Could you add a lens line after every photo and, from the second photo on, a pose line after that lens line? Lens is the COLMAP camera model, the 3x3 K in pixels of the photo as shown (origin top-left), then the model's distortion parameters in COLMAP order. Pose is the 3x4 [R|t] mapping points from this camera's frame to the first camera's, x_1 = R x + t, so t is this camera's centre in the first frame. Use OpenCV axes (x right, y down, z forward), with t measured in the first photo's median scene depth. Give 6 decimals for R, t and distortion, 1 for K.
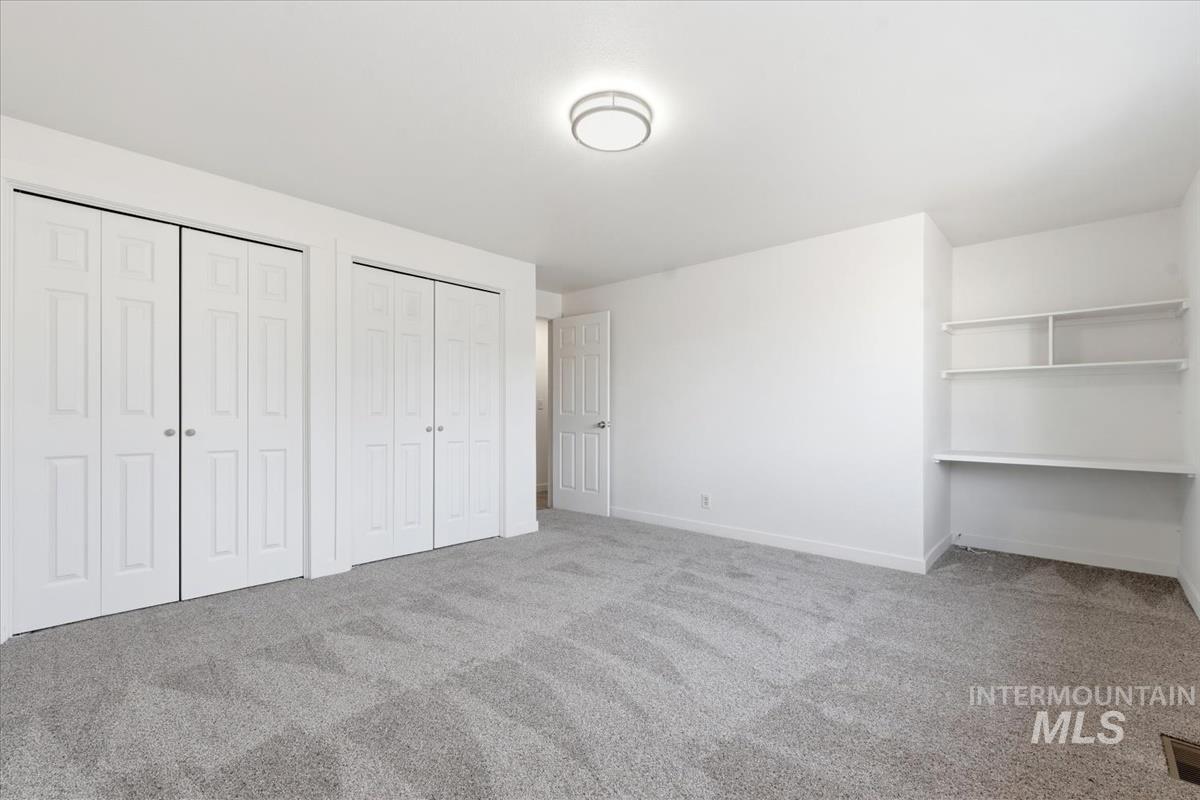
lens RADIAL K [[516.1, 0, 605.0], [0, 516.1, 413.1], [0, 0, 1]] dist [0.000003, 0.000378]
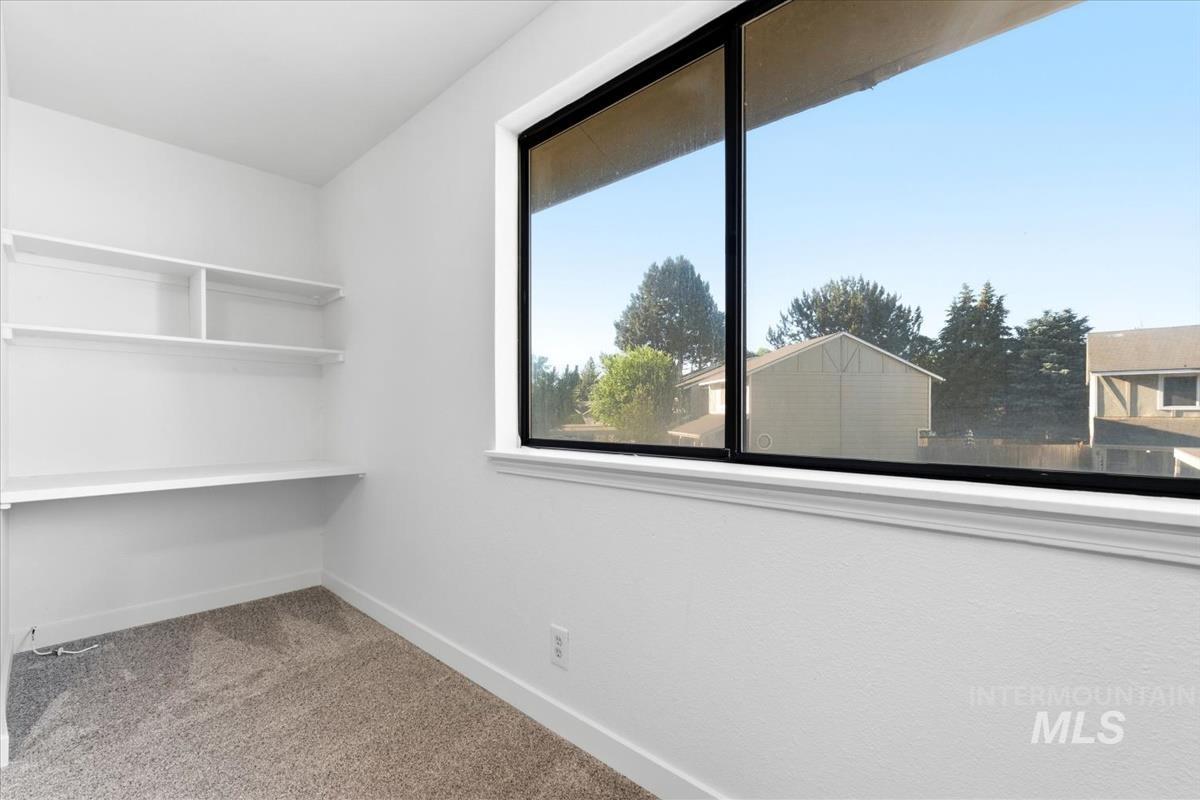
lens RADIAL K [[516.1, 0, 605.0], [0, 516.1, 413.1], [0, 0, 1]] dist [0.000003, 0.000378]
pose [[-0.006700, -0.005789, 0.999961, 0.178746], [-0.001653, 0.999982, 0.005778, 0.002239], [-0.999976, -0.001614, -0.006709, 0.513377]]
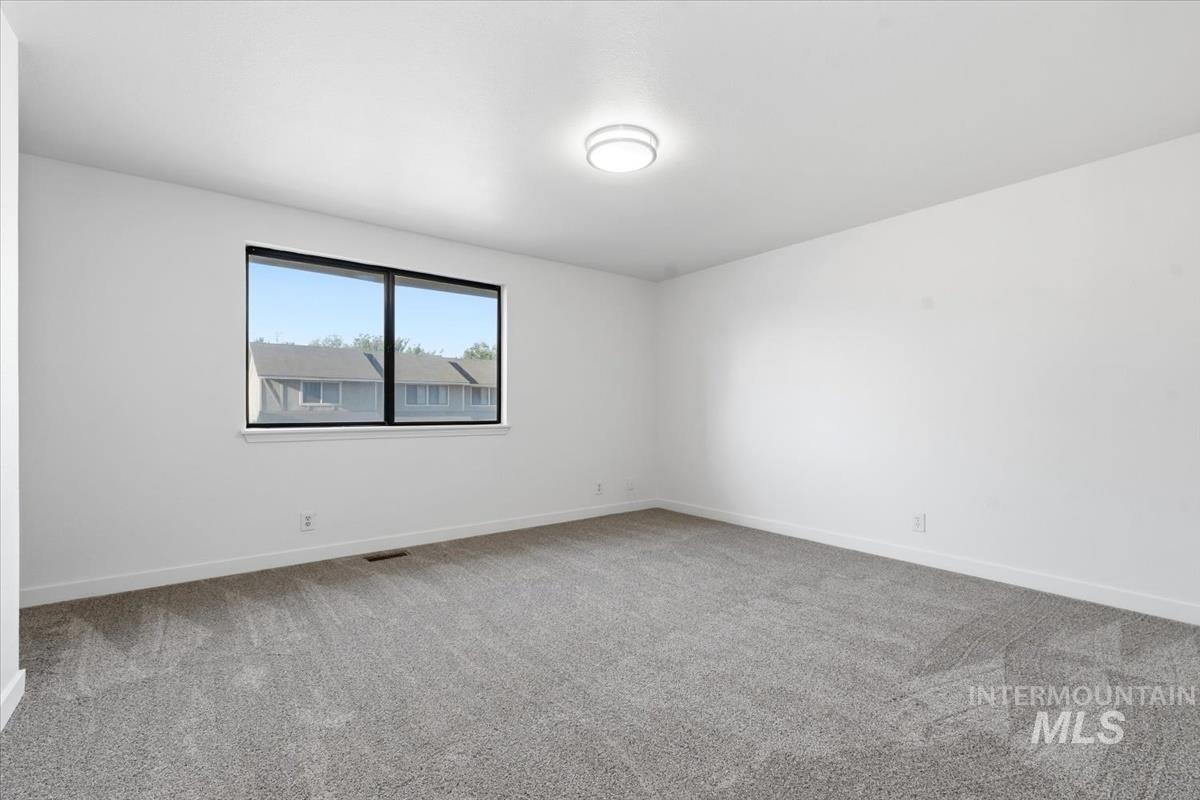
lens RADIAL K [[516.1, 0, 605.0], [0, 516.1, 413.1], [0, 0, 1]] dist [0.000003, 0.000378]
pose [[-0.985782, -0.003726, 0.167987, -0.105300], [-0.001671, 0.999922, 0.012372, -0.001124], [-0.168020, 0.011915, -0.985712, 1.538248]]
